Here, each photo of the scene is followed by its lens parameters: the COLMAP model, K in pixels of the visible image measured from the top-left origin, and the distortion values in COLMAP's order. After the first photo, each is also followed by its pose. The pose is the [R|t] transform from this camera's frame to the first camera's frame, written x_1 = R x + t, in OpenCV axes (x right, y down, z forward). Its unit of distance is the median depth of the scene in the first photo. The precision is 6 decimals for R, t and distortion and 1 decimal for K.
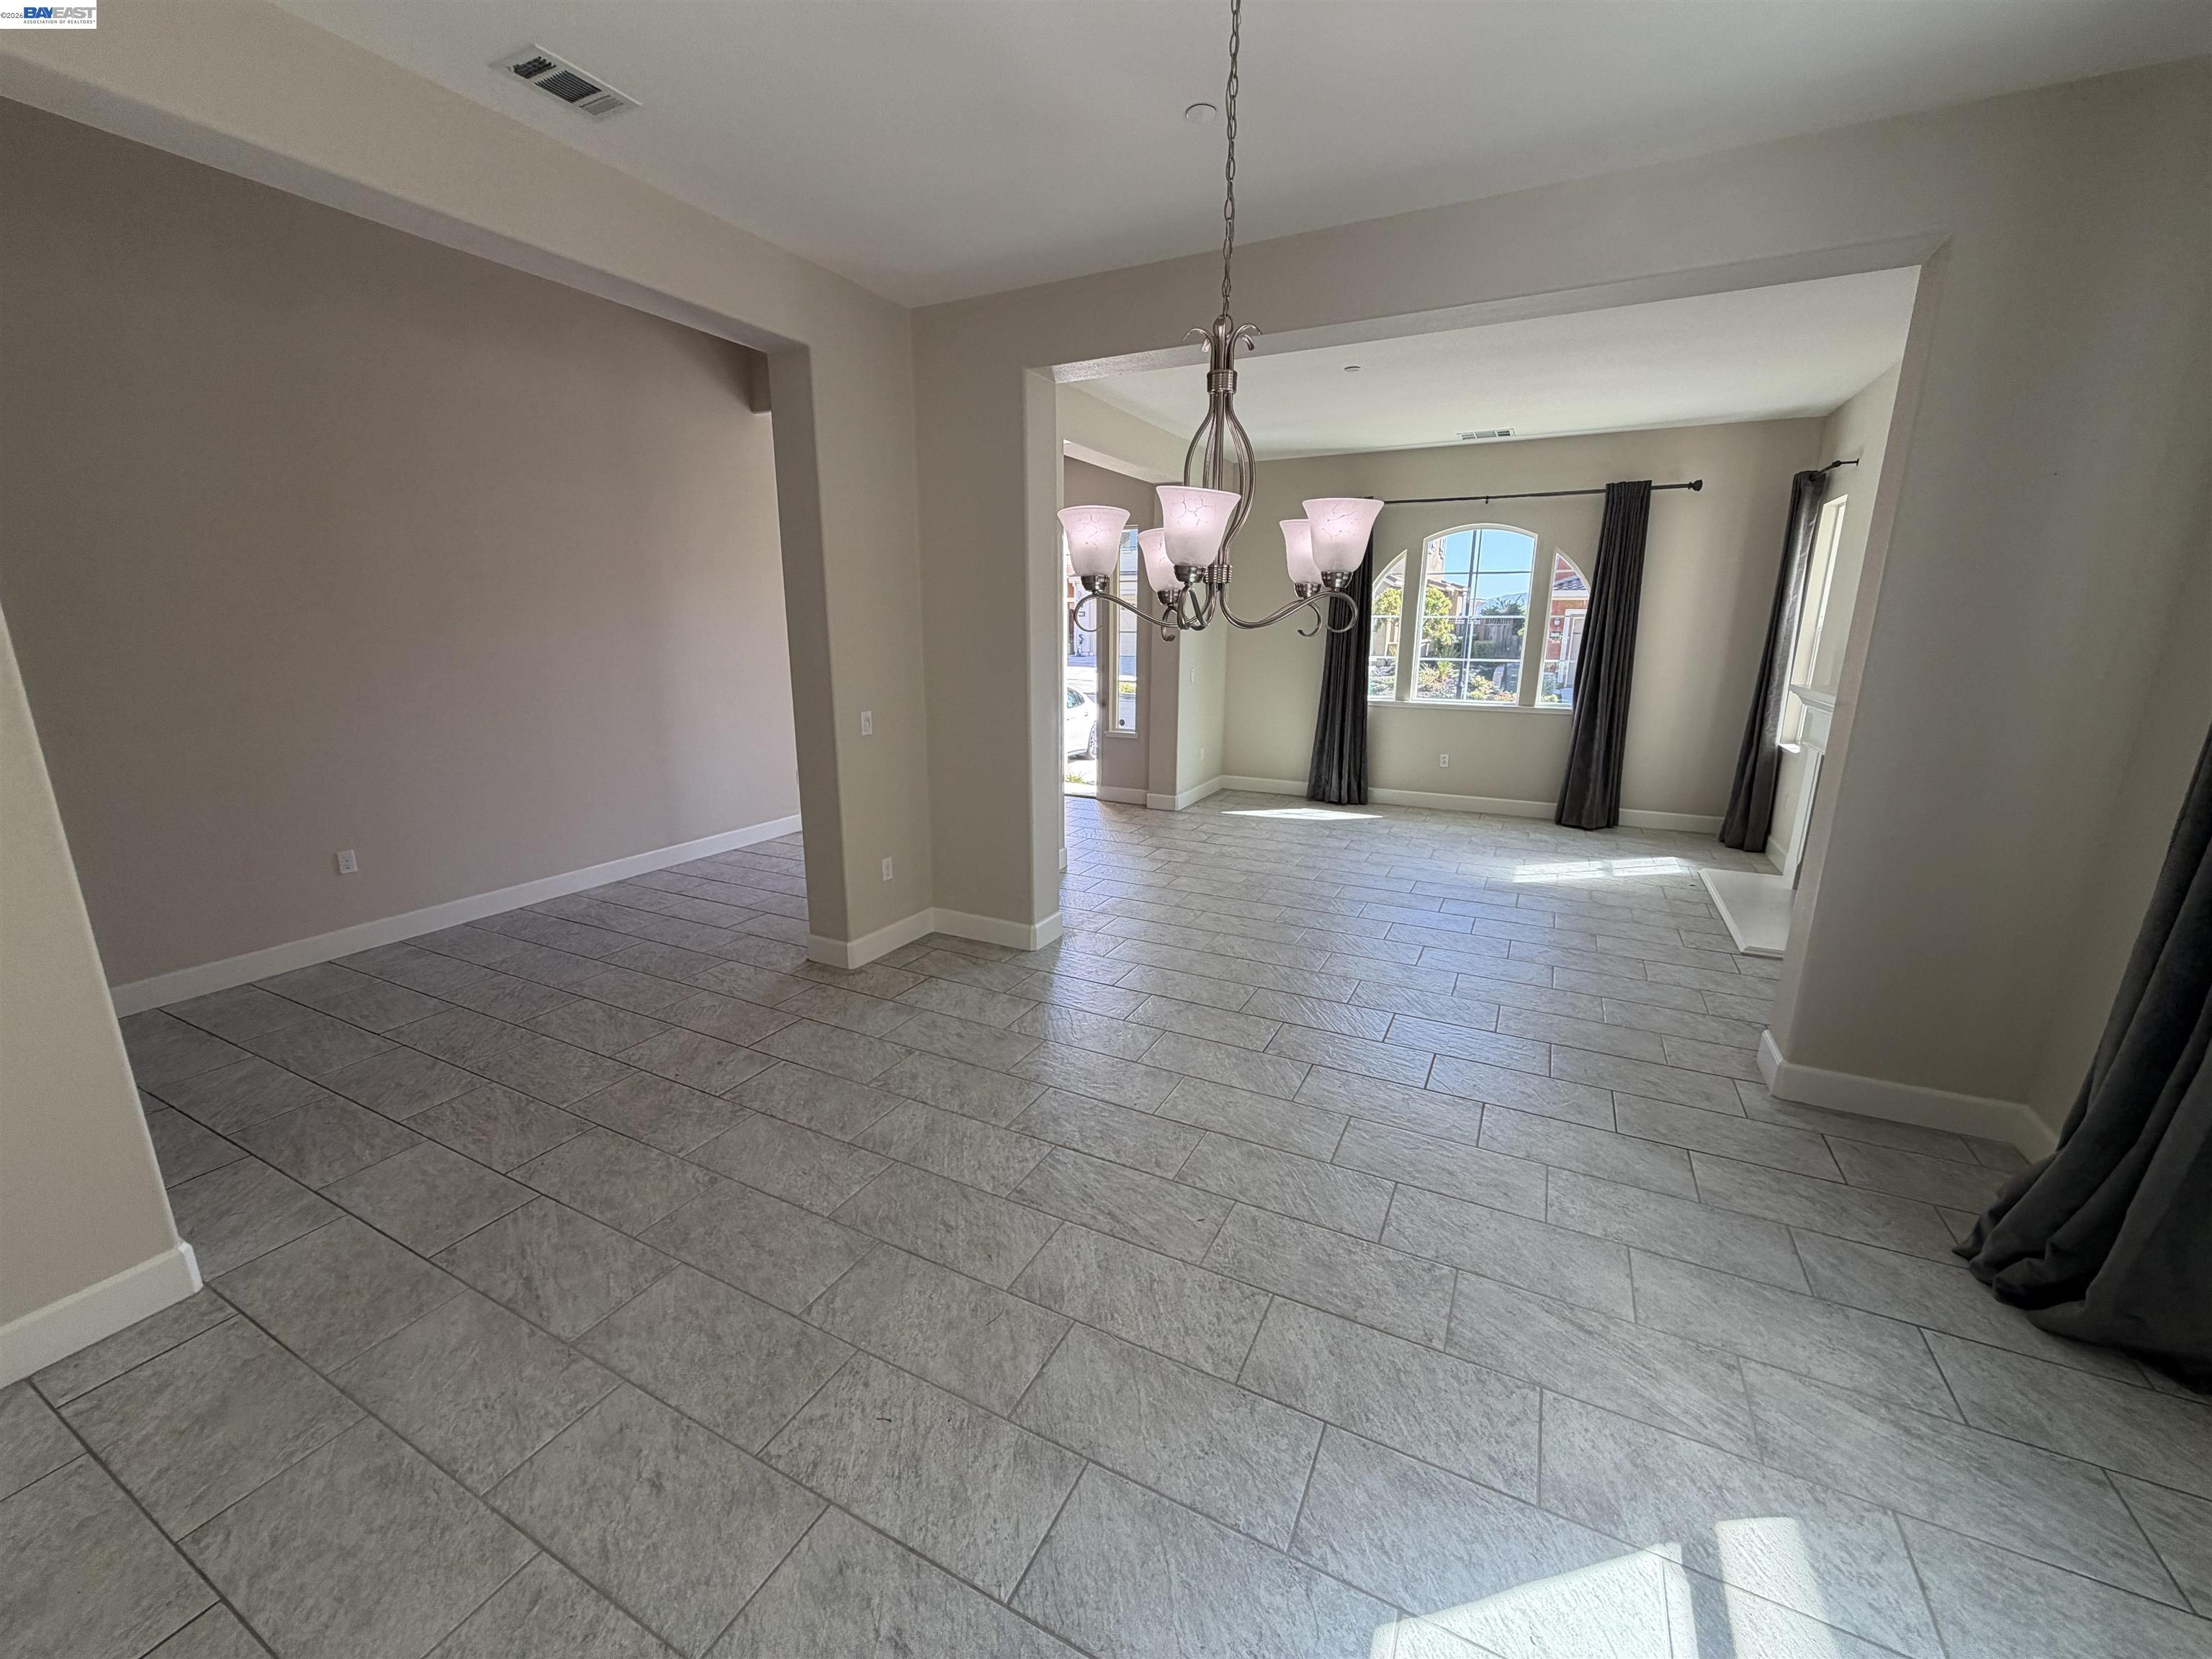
lens RADIAL K [[879.9, 0, 1104.7], [0, 879.9, 829.0], [0, 0, 1]] dist [-0.000577, -0.000255]
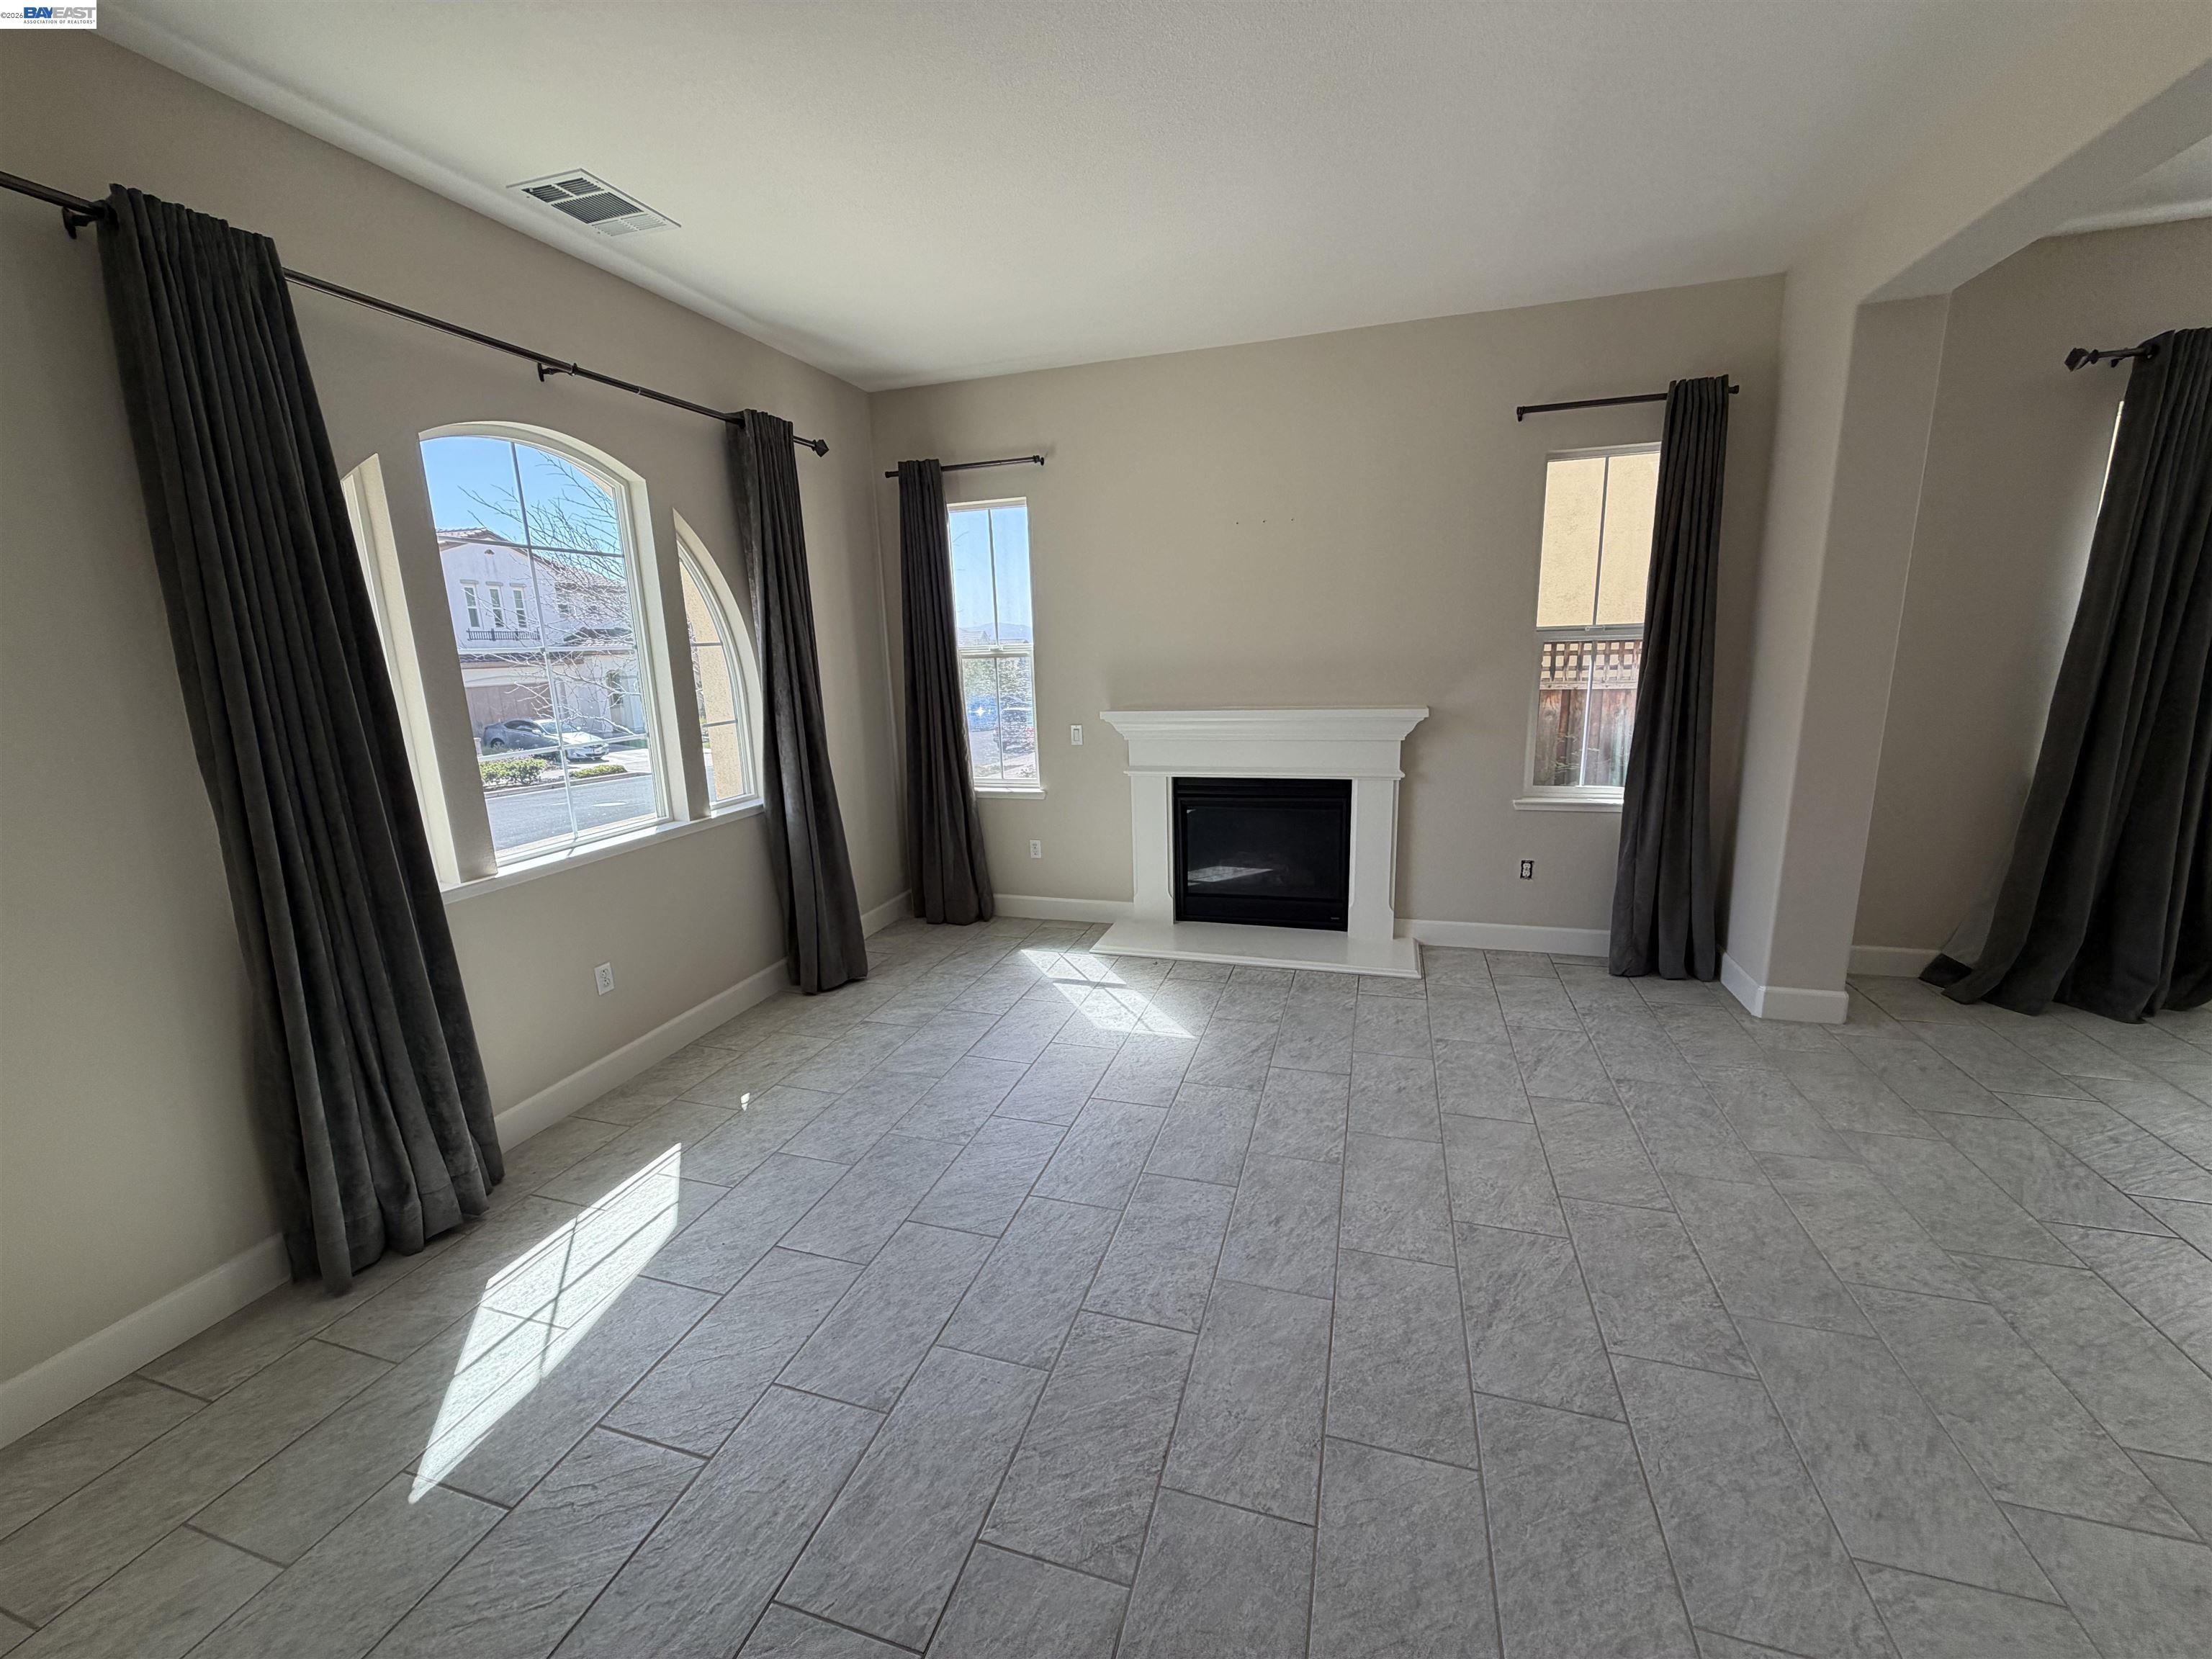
lens RADIAL K [[879.9, 0, 1103.6], [0, 879.9, 833.2], [0, 0, 1]] dist [-0.000577, -0.000255]
pose [[-0.169669, -0.206210, 0.963686, -0.079683], [0.257963, 0.934476, 0.245377, -0.272268], [-0.951140, 0.290228, -0.105357, 1.161606]]
